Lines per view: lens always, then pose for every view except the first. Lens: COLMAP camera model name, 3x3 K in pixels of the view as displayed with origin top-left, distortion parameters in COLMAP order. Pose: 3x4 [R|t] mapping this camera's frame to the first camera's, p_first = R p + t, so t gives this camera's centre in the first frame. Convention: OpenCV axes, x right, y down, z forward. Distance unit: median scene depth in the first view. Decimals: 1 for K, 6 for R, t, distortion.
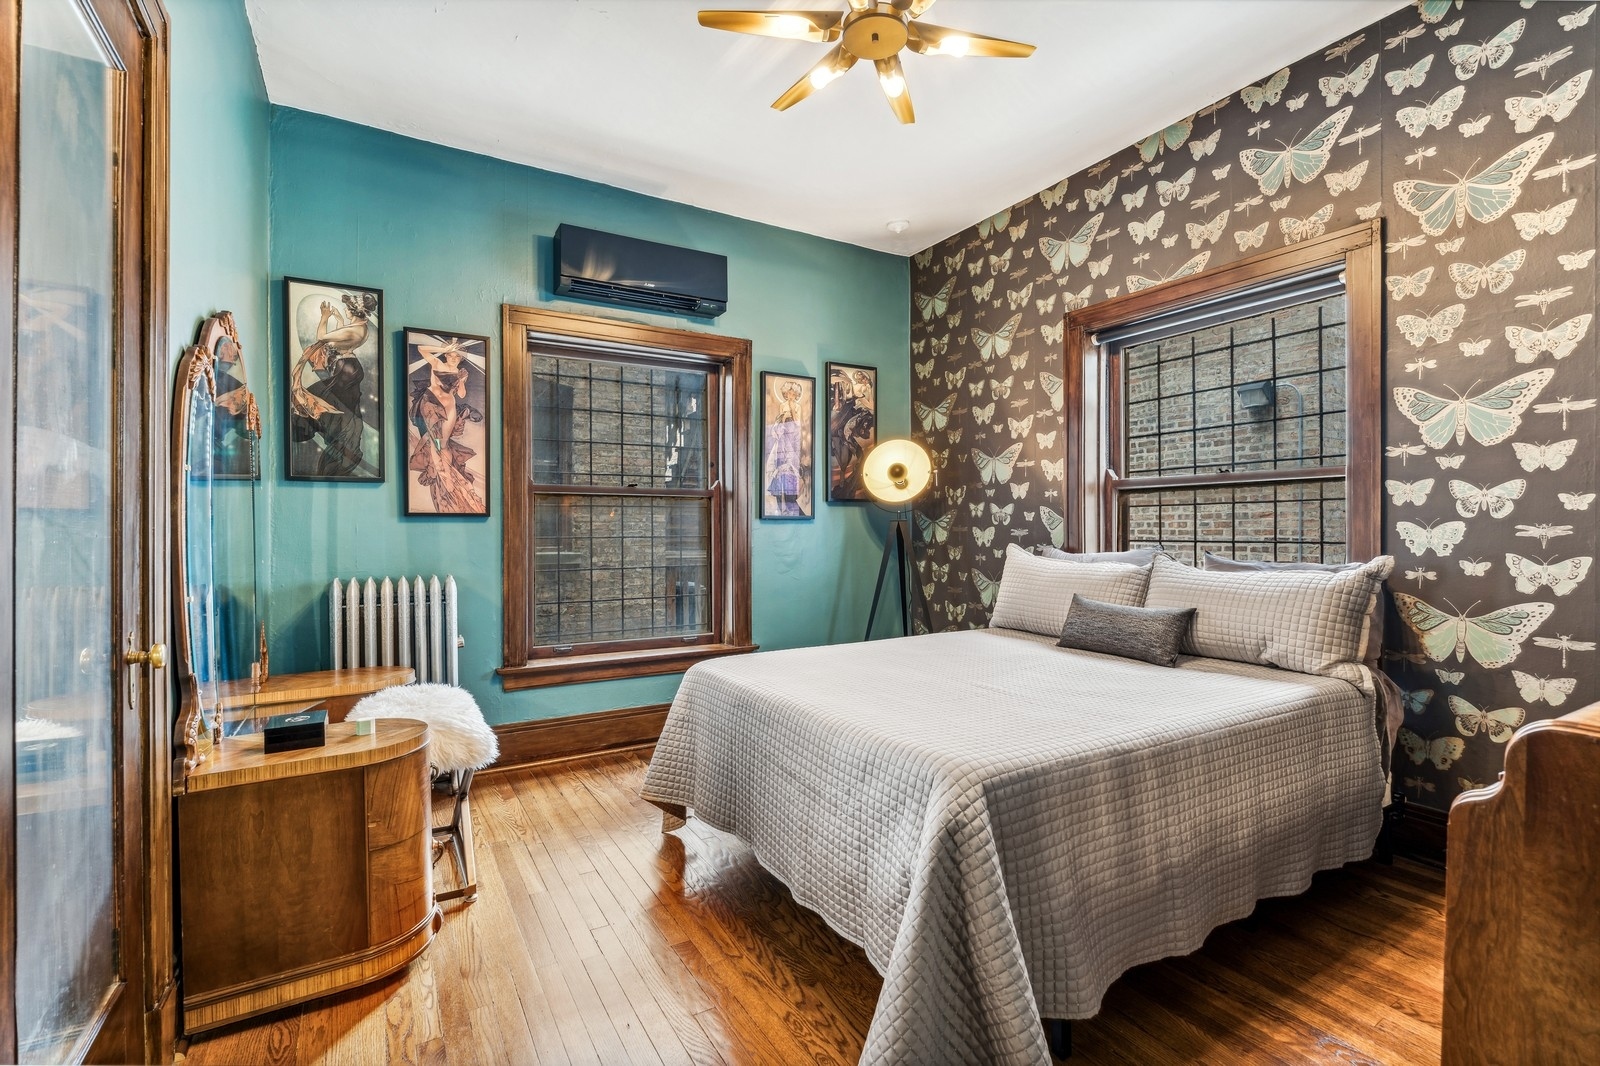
lens RADIAL K [[734.0, 0, 792.8], [0, 734.0, 530.4], [0, 0, 1]] dist [-0.001714, 0.000999]
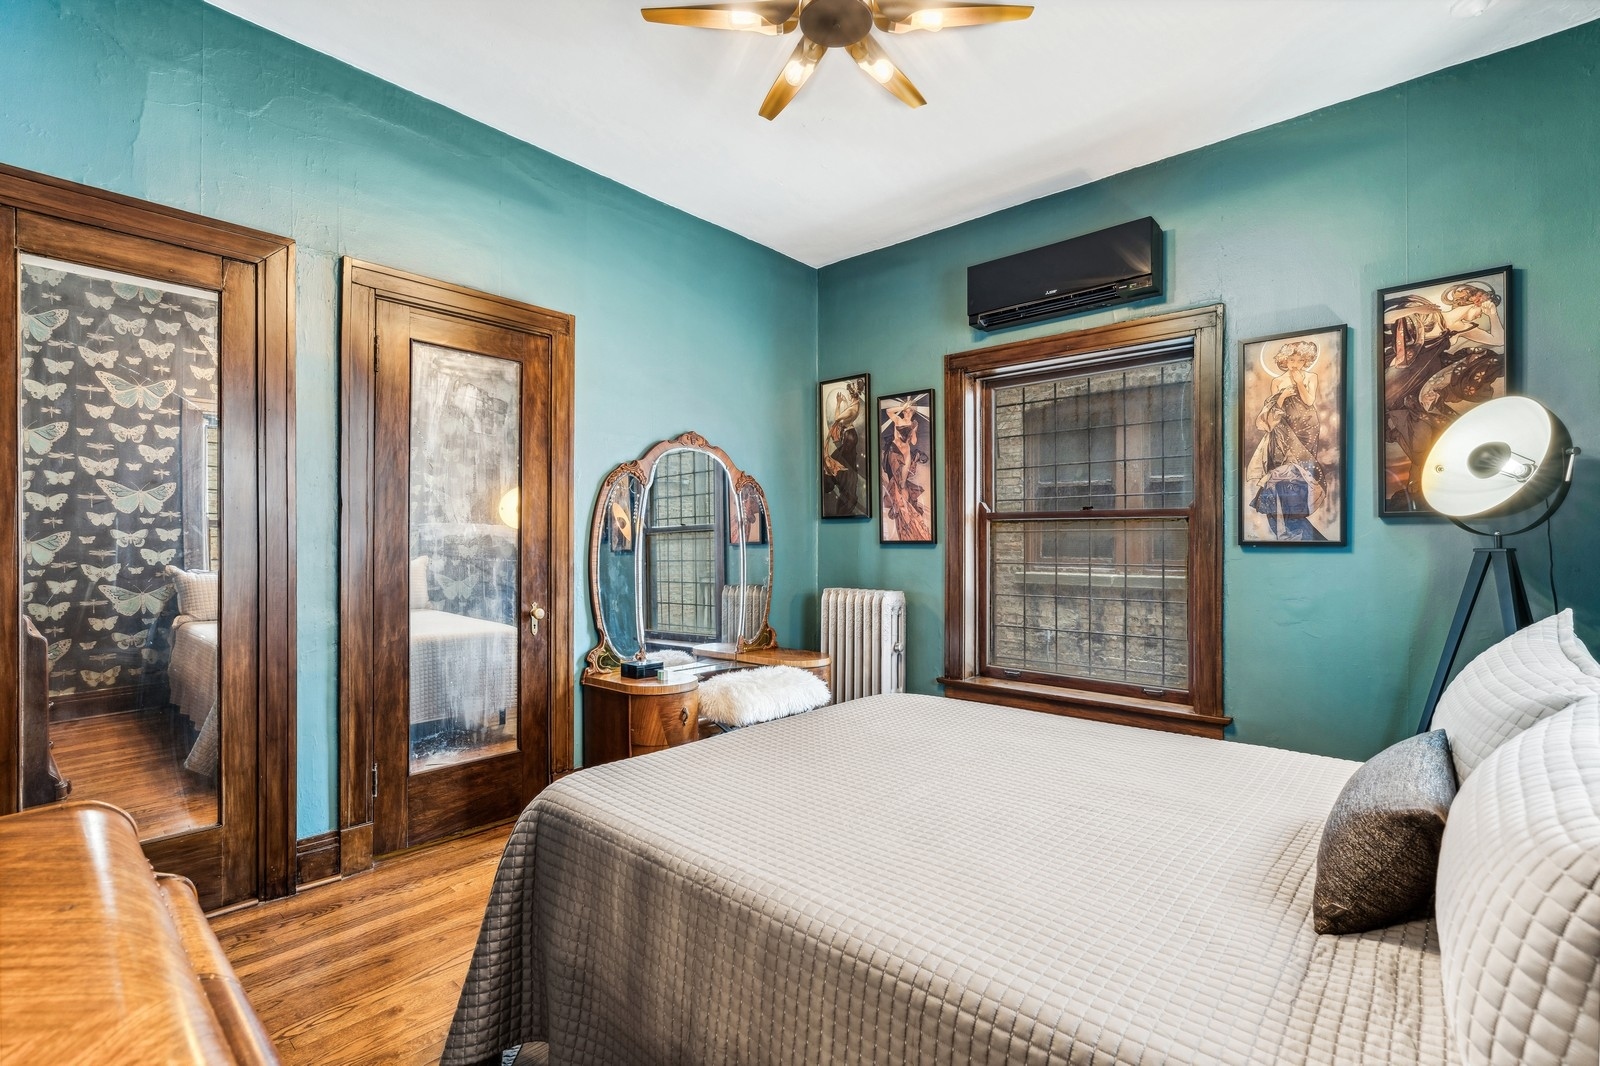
lens RADIAL K [[734.0, 0, 796.9], [0, 734.0, 540.0], [0, 0, 1]] dist [-0.001714, 0.000999]
pose [[0.302864, -0.000288, -0.953034, 0.634489], [-0.004761, 0.999987, -0.001815, -0.022152], [0.953022, 0.005087, 0.302859, 0.455971]]
